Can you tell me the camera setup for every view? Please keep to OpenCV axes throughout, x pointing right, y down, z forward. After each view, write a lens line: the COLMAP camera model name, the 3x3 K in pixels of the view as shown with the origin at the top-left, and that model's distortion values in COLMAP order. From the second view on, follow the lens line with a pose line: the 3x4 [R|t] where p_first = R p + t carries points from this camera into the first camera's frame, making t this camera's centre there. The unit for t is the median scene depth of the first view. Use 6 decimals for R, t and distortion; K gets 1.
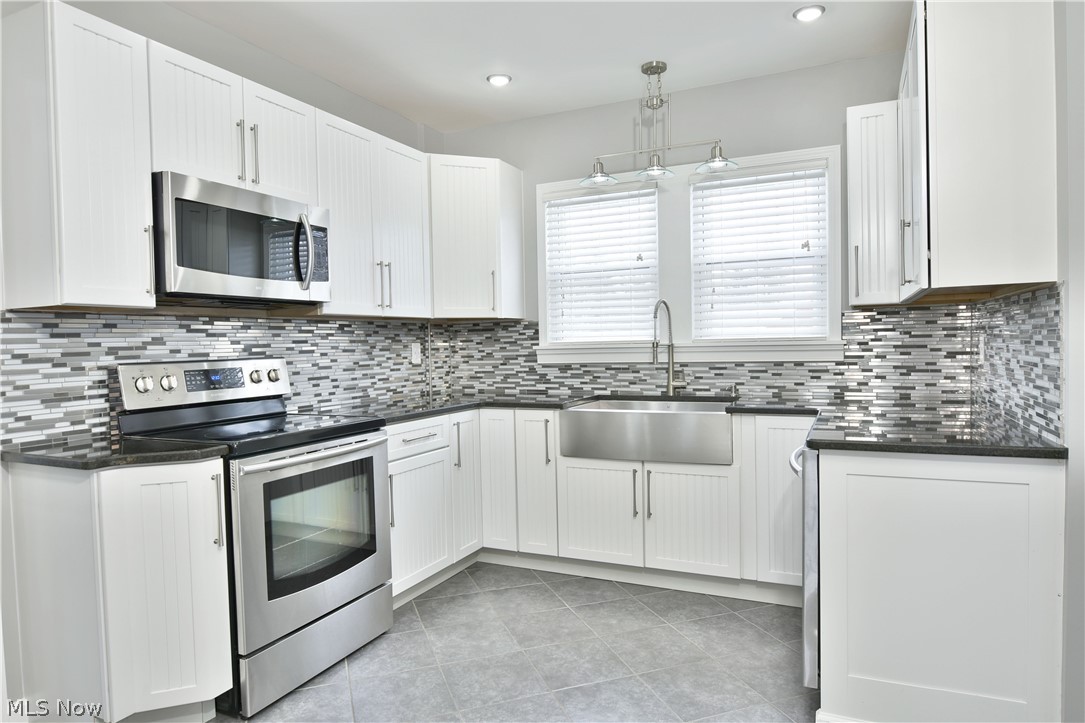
lens RADIAL K [[667.0, 0, 545.3], [0, 667.0, 361.4], [0, 0, 1]] dist [-0.002050, -0.002838]
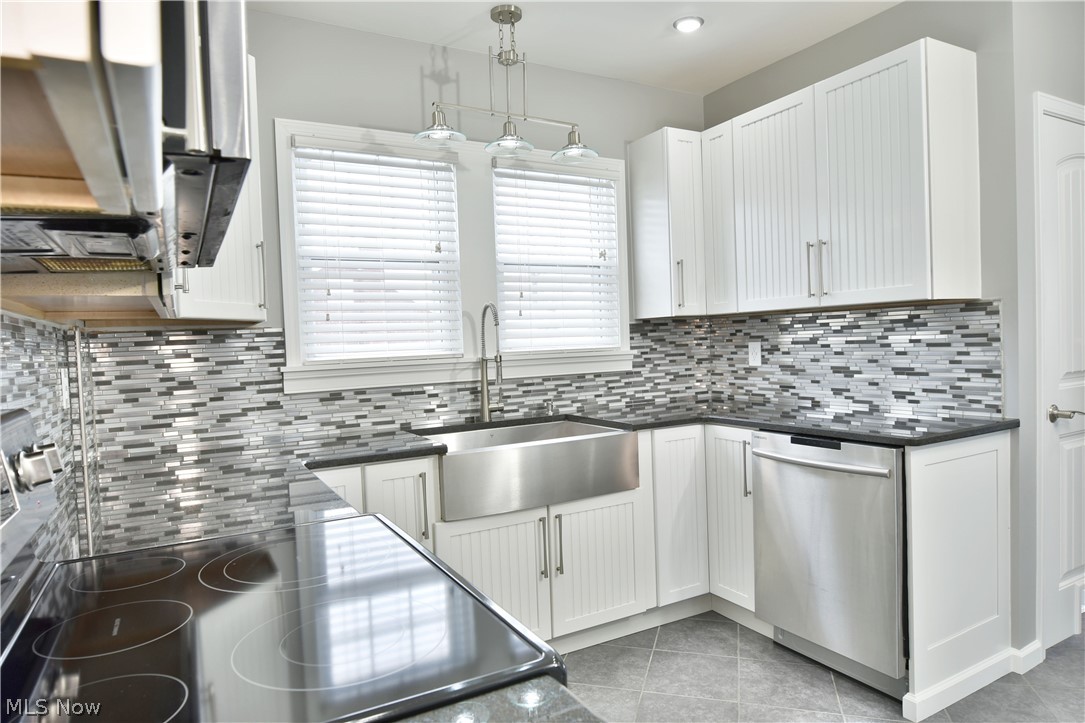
lens RADIAL K [[667.0, 0, 544.9], [0, 667.0, 362.3], [0, 0, 1]] dist [-0.002050, -0.002838]
pose [[0.587901, -0.026811, 0.808488, -0.416888], [0.045338, 0.998972, 0.000160, -0.017336], [-0.807661, 0.036562, 0.588512, 0.447817]]
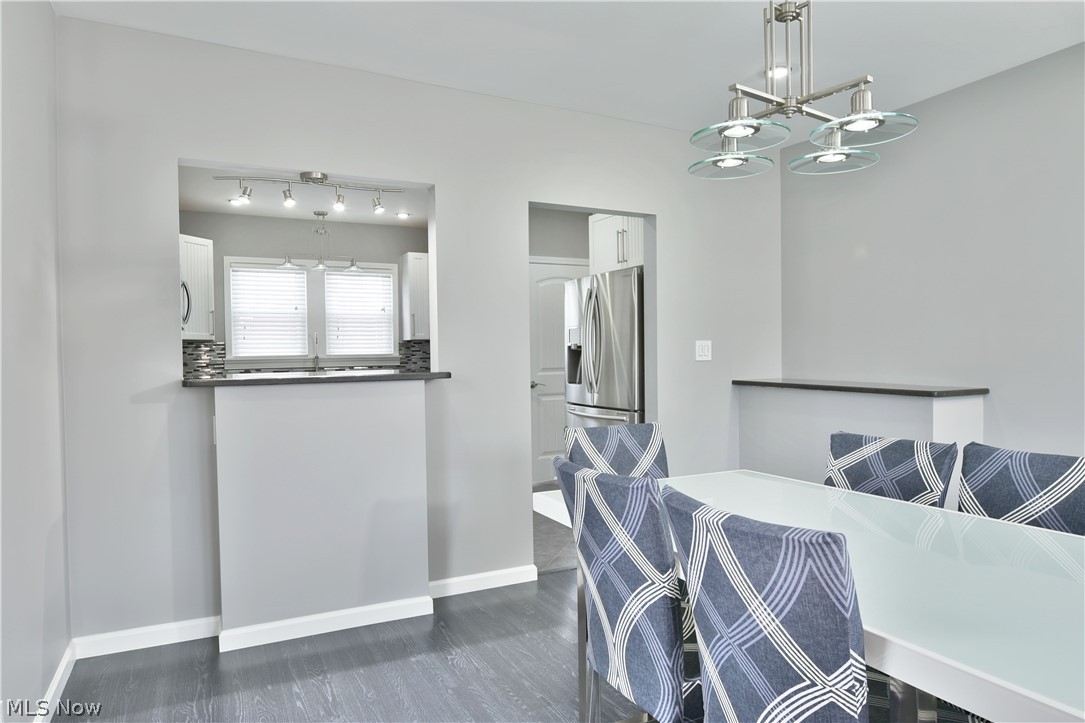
lens RADIAL K [[667.0, 0, 538.6], [0, 667.0, 365.0], [0, 0, 1]] dist [-0.002050, -0.002838]
pose [[0.633501, -0.003518, 0.773734, -0.820628], [0.022177, 0.999661, -0.013613, 0.033321], [-0.773424, 0.025783, 0.633364, -0.614650]]
